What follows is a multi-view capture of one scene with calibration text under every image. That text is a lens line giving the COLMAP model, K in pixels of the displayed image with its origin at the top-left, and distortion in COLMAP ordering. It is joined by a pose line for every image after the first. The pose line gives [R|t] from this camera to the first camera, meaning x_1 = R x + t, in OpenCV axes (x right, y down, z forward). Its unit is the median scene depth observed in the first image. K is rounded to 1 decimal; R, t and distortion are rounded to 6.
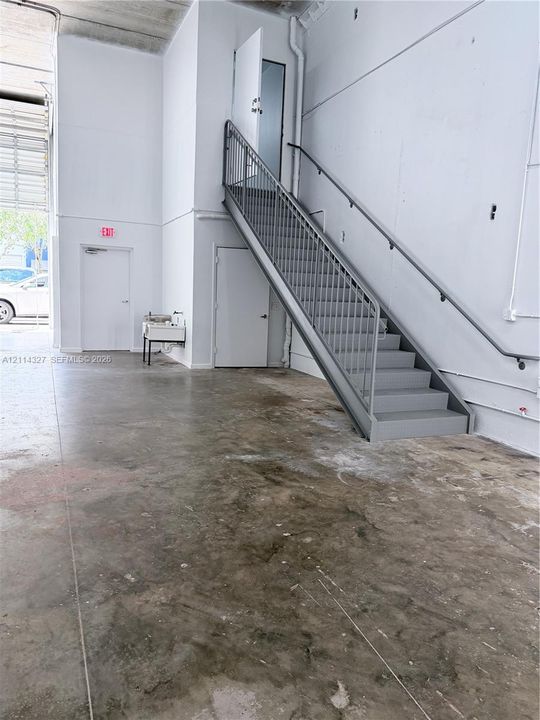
lens RADIAL K [[506.7, 0, 270.0], [0, 506.7, 360.0], [0, 0, 1]] dist [0.066190, -0.084443]
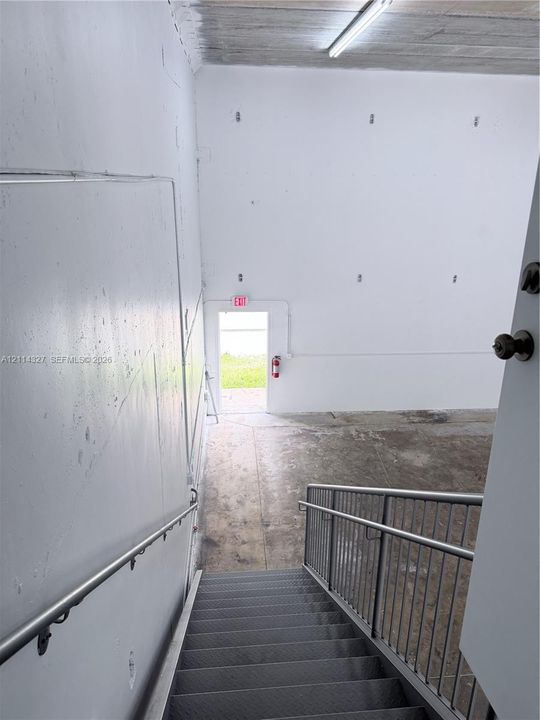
lens RADIAL K [[510.6, 0, 268.3], [0, 510.6, 364.0], [0, 0, 1]] dist [0.010158, -0.007827]
pose [[-0.946657, -0.151269, 0.284530, 0.011137], [-0.002605, 0.886534, 0.462655, -0.648971], [-0.322231, 0.437235, -0.839638, 1.379179]]
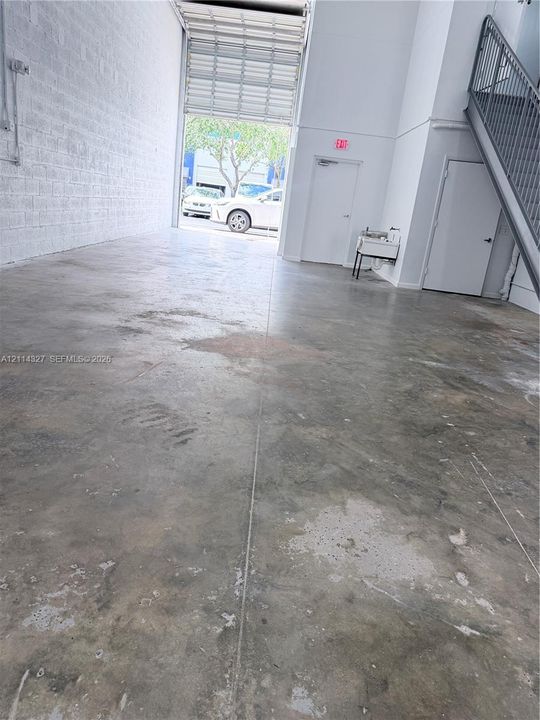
lens RADIAL K [[507.9, 0, 264.0], [0, 507.9, 354.1], [0, 0, 1]] dist [0.072307, -0.101245]
pose [[0.901788, 0.184418, -0.390855, 0.032711], [-0.135879, 0.979508, 0.148661, 0.044757], [0.410261, -0.080952, 0.908368, -0.039861]]
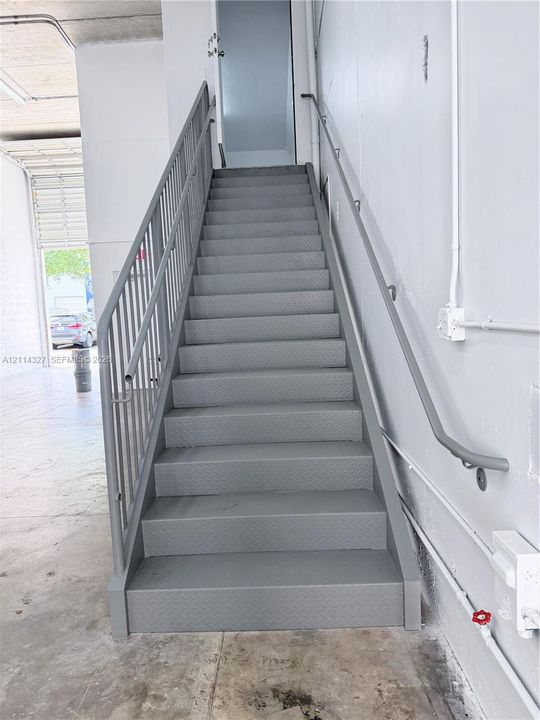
lens RADIAL K [[506.7, 0, 270.0], [0, 506.7, 360.0], [0, 0, 1]] dist [0.066190, -0.084443]
pose [[0.904389, -0.042917, -0.424546, 0.378834], [0.027029, 0.998693, -0.043377, -0.039361], [0.425852, 0.027754, 0.904367, 0.476319]]
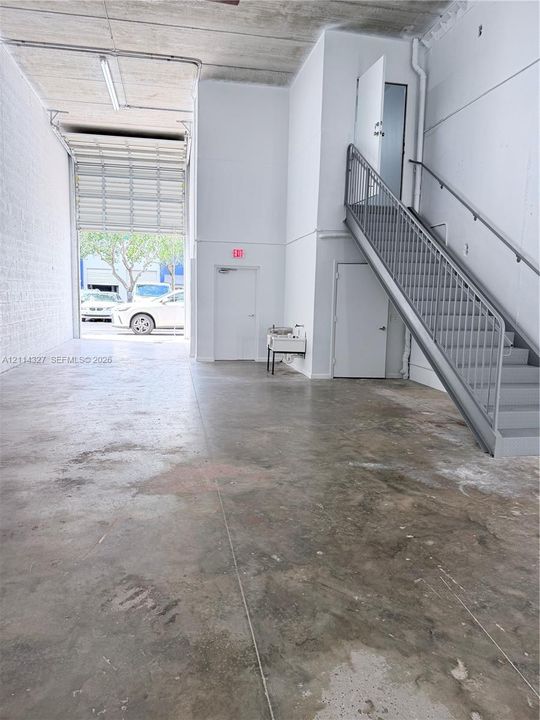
lens RADIAL K [[507.9, 0, 264.0], [0, 507.9, 354.1], [0, 0, 1]] dist [0.072307, -0.101245]
pose [[0.972703, 0.007447, -0.231934, -0.008786], [-0.013206, 0.999642, -0.023288, -0.010415], [0.231677, 0.025715, 0.972453, -0.074820]]
